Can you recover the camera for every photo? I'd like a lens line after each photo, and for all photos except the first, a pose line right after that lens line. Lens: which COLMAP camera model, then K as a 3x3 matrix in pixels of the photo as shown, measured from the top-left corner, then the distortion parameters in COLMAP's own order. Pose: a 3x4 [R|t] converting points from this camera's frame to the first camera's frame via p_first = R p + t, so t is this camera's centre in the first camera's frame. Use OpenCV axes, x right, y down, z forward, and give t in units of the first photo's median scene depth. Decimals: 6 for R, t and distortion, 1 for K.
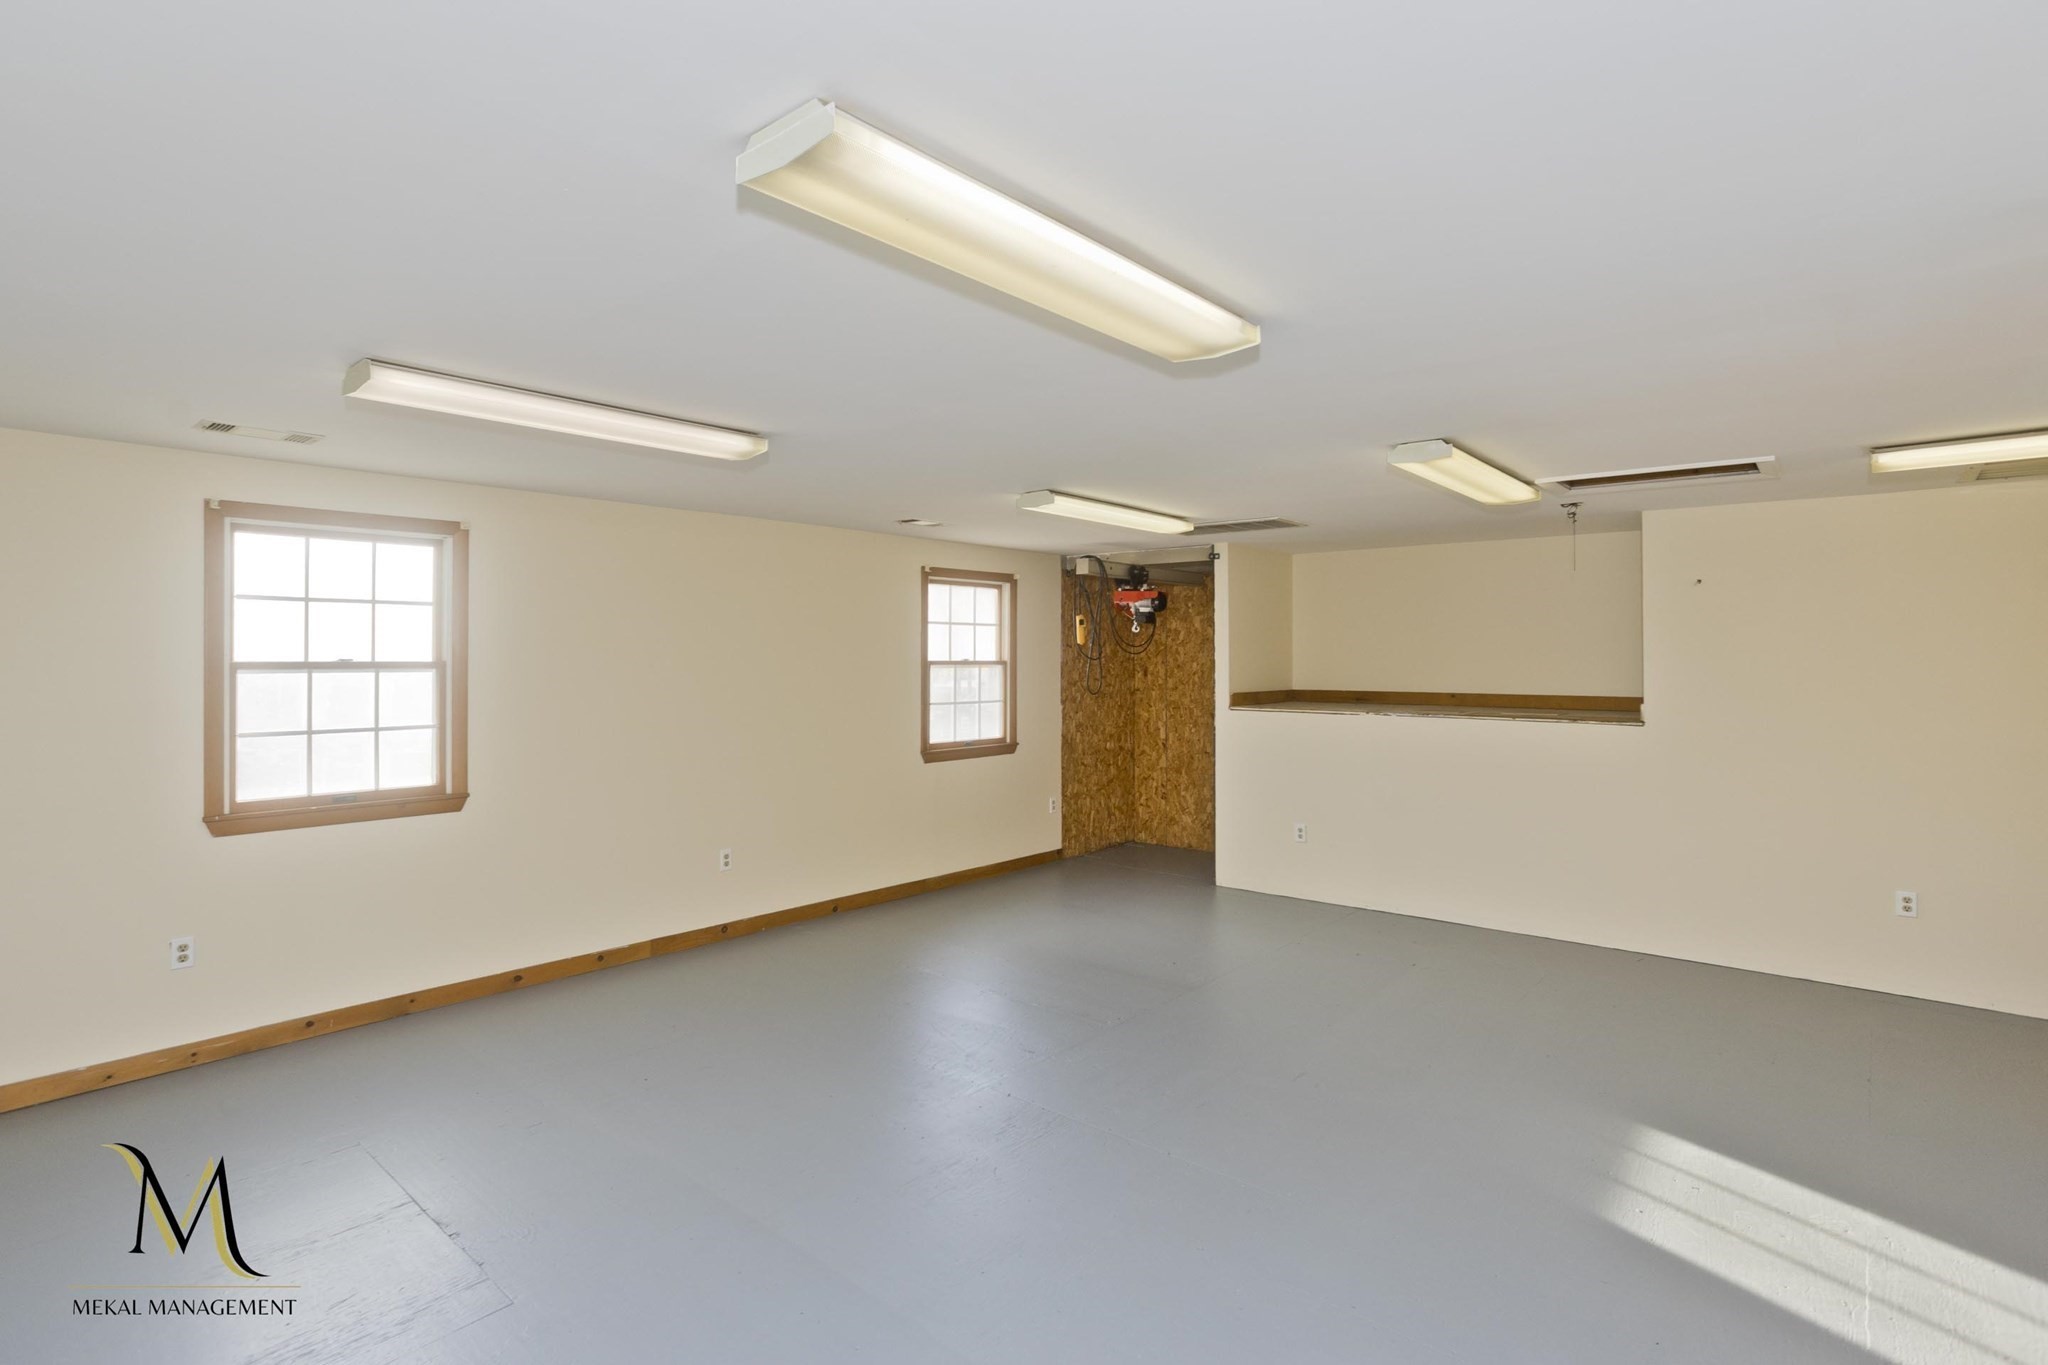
lens RADIAL K [[998.7, 0, 1042.6], [0, 998.7, 675.4], [0, 0, 1]] dist [-0.046709, 0.027975]
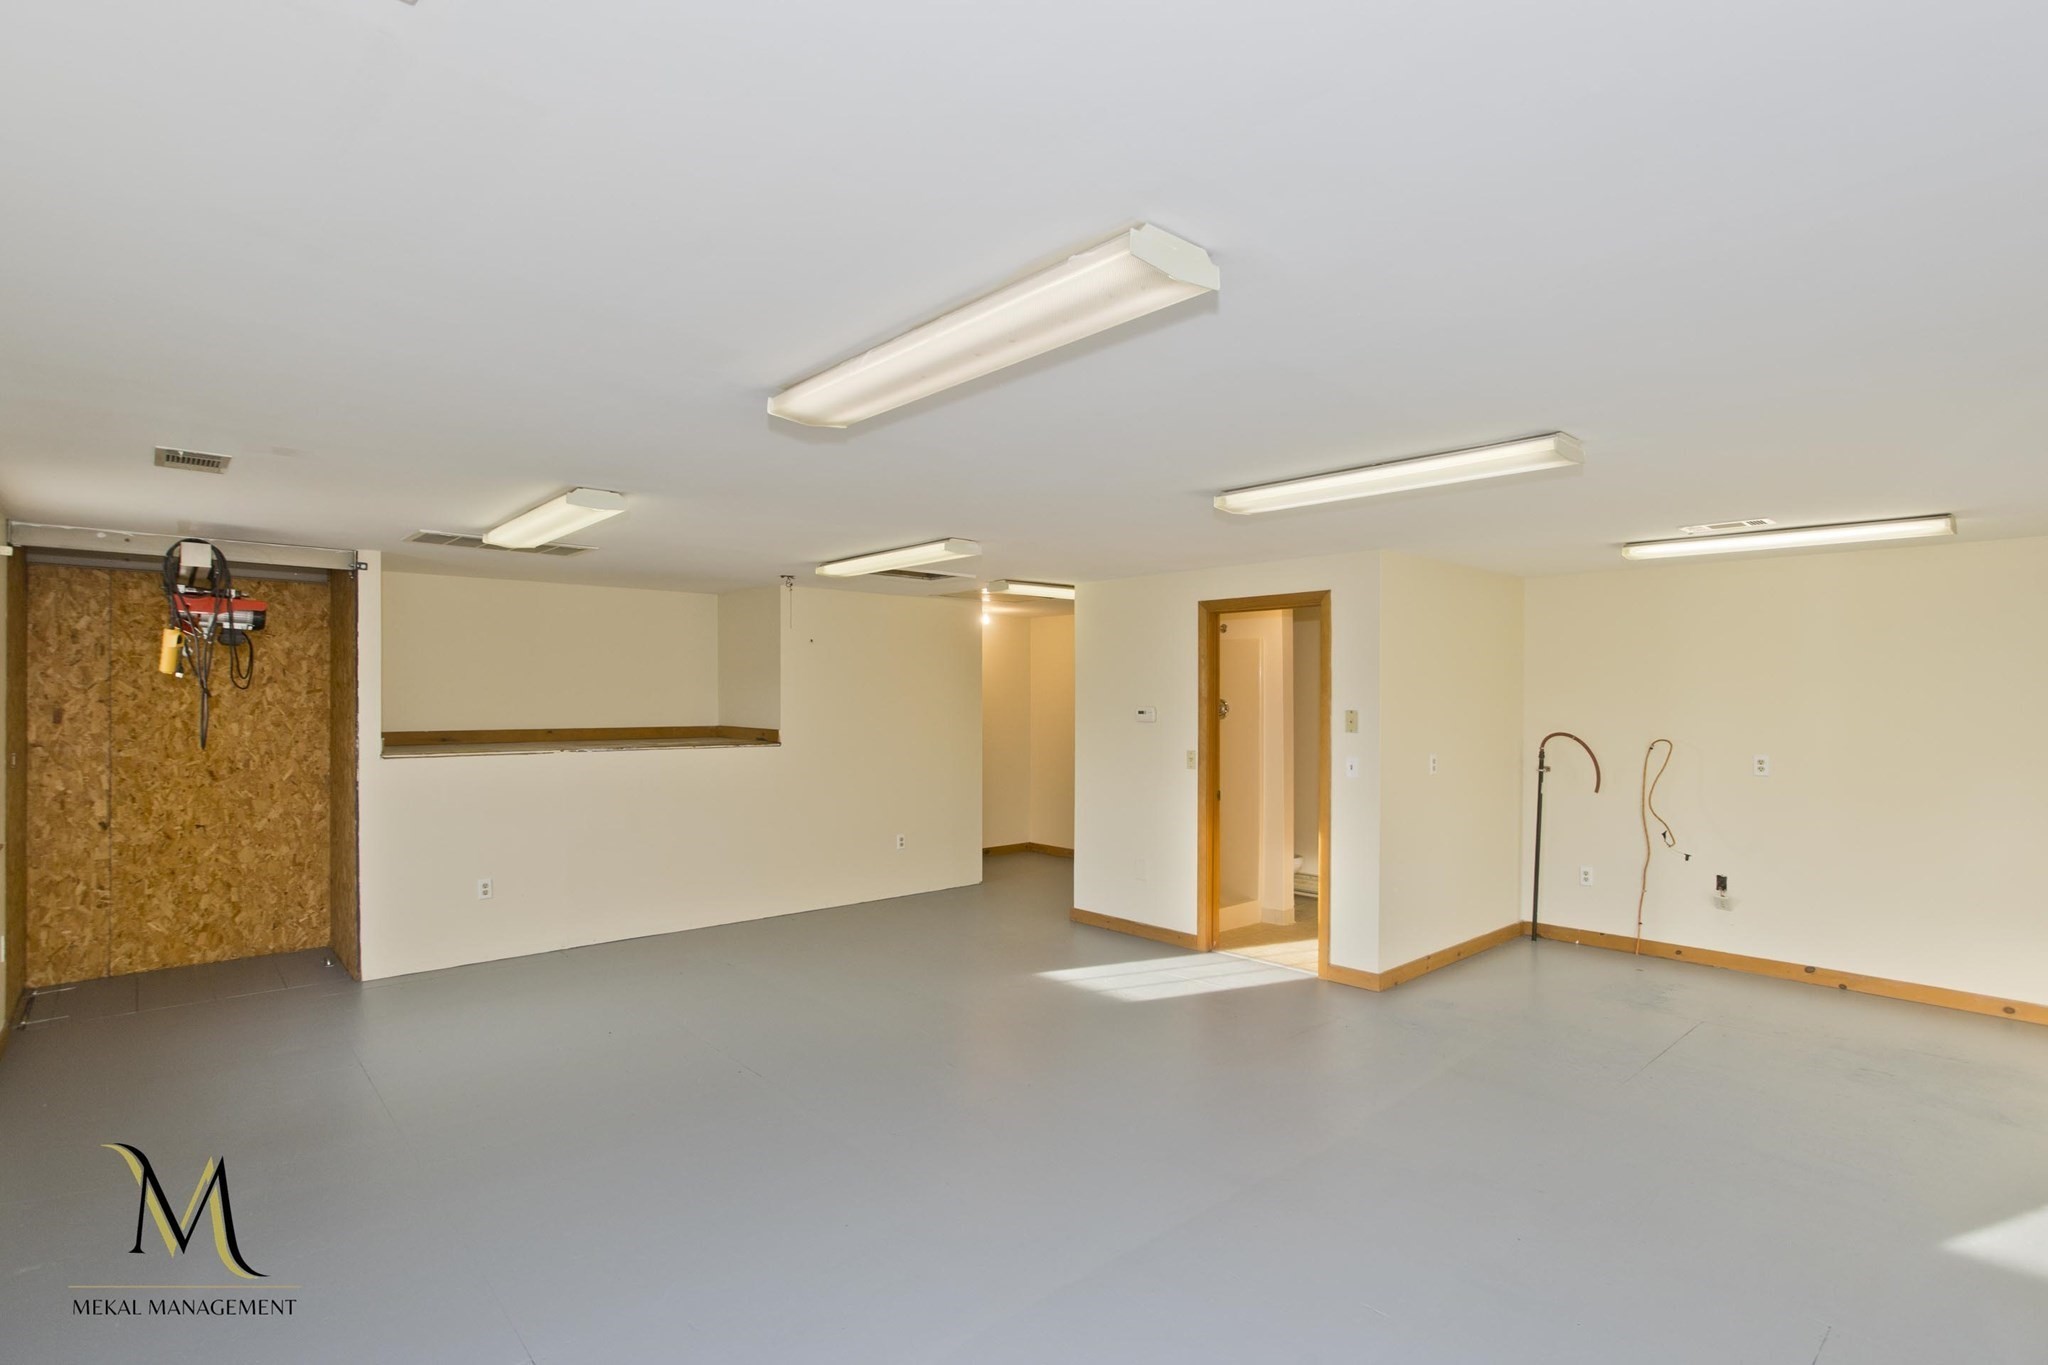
lens RADIAL K [[998.7, 0, 1042.6], [0, 998.7, 675.4], [0, 0, 1]] dist [-0.046709, 0.027975]
pose [[0.154888, 0.017185, 0.987783, -0.449647], [0.015235, 0.999688, -0.019781, -0.007963], [-0.987815, 0.018113, 0.154578, 0.298754]]
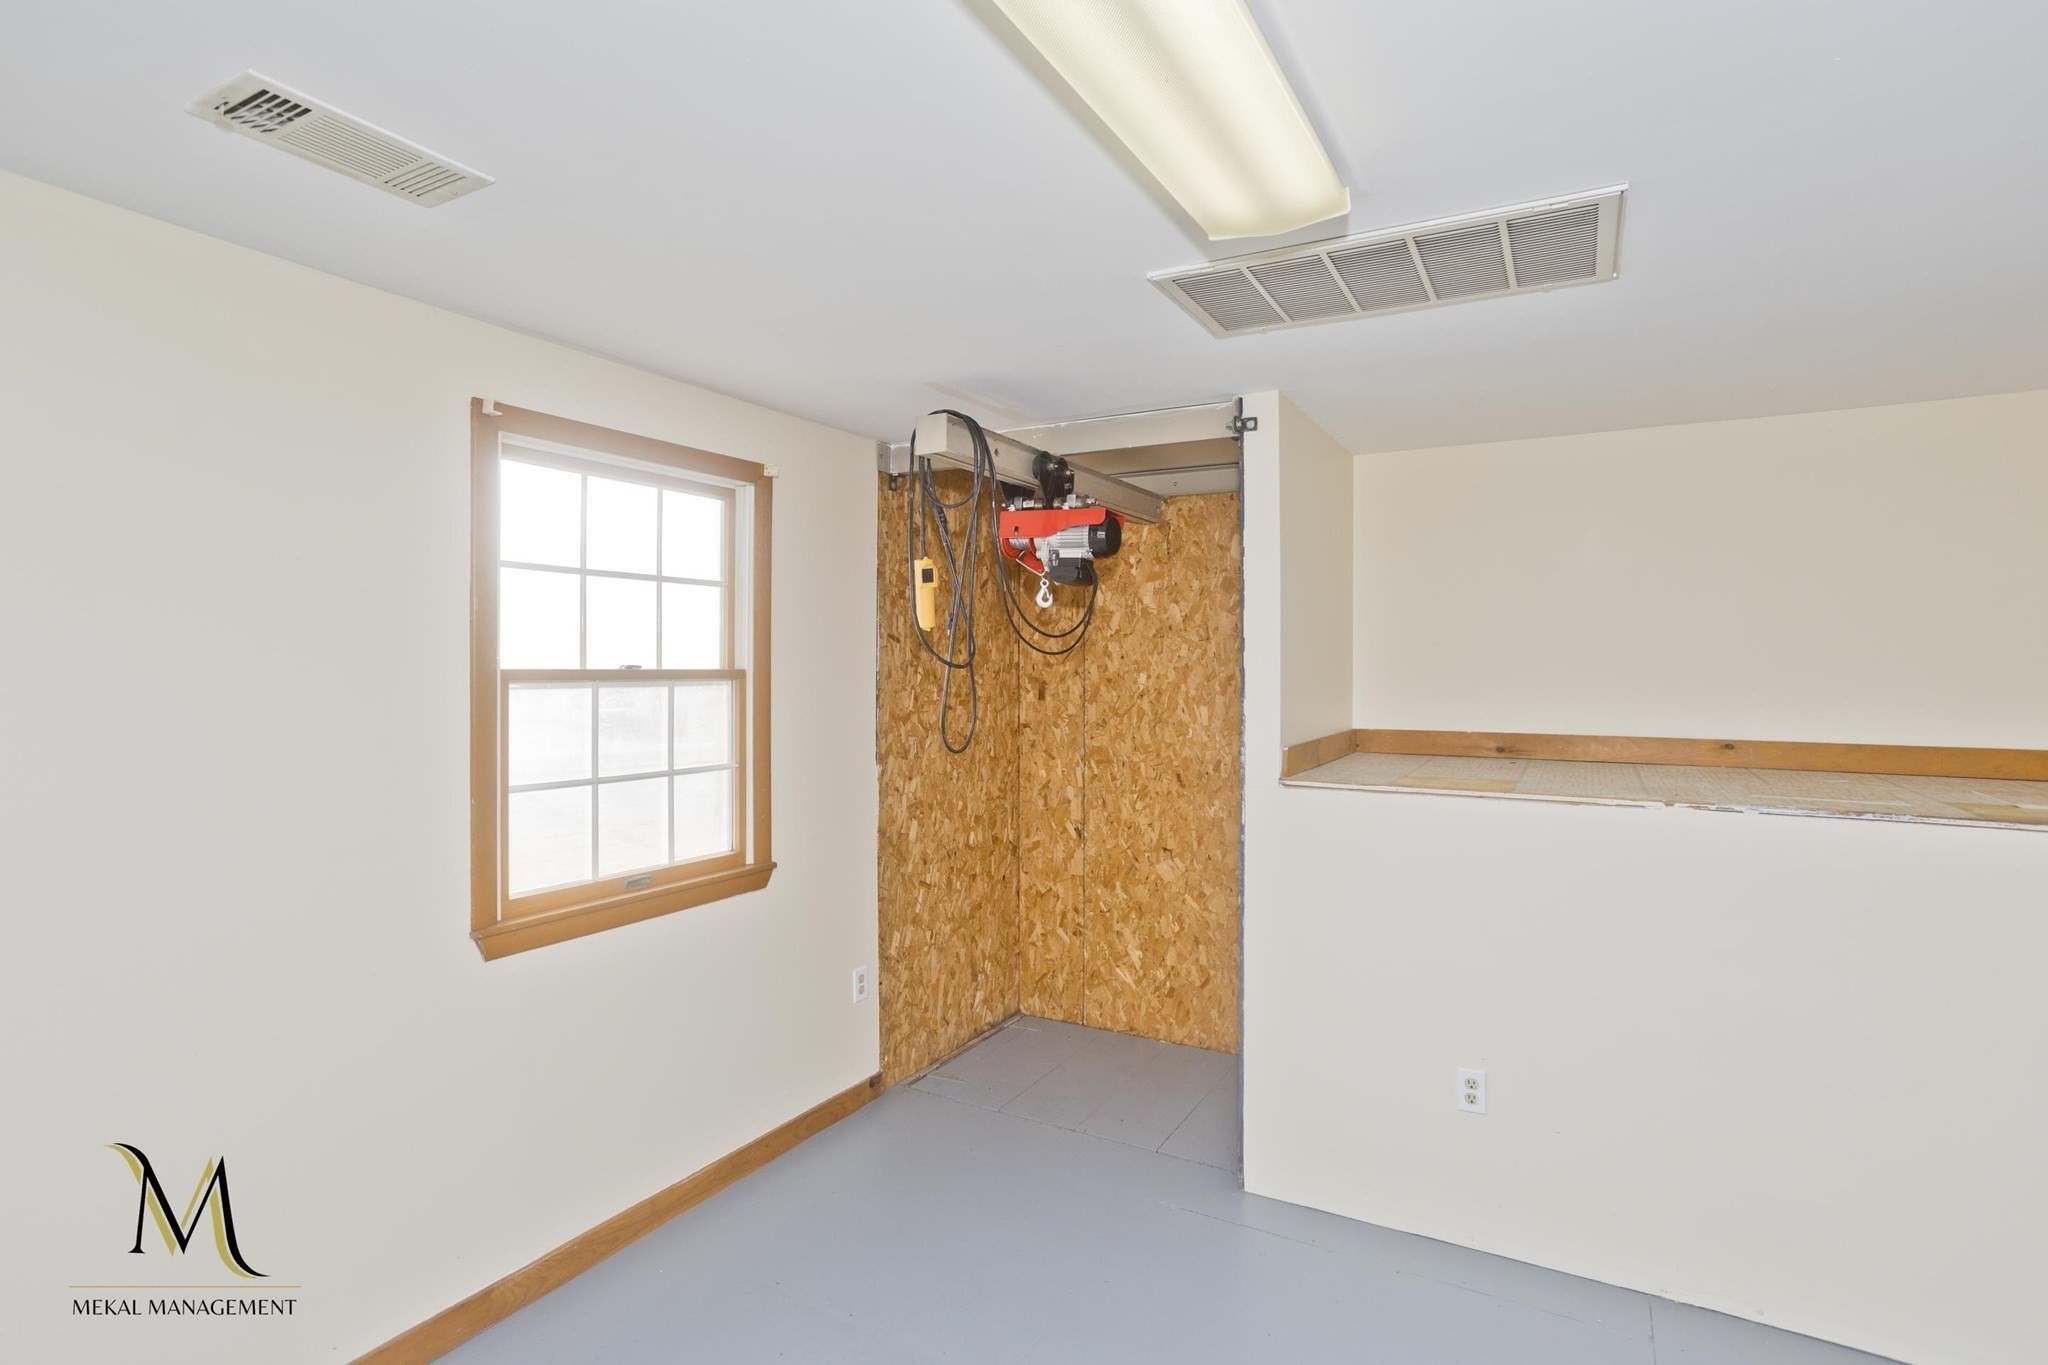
lens RADIAL K [[998.7, 0, 1042.6], [0, 998.7, 675.4], [0, 0, 1]] dist [-0.046709, 0.027975]
pose [[0.983498, 0.000940, 0.180917, 0.010085], [0.000281, 0.999977, -0.006722, -0.008717], [-0.180920, 0.006662, 0.983475, 0.521589]]
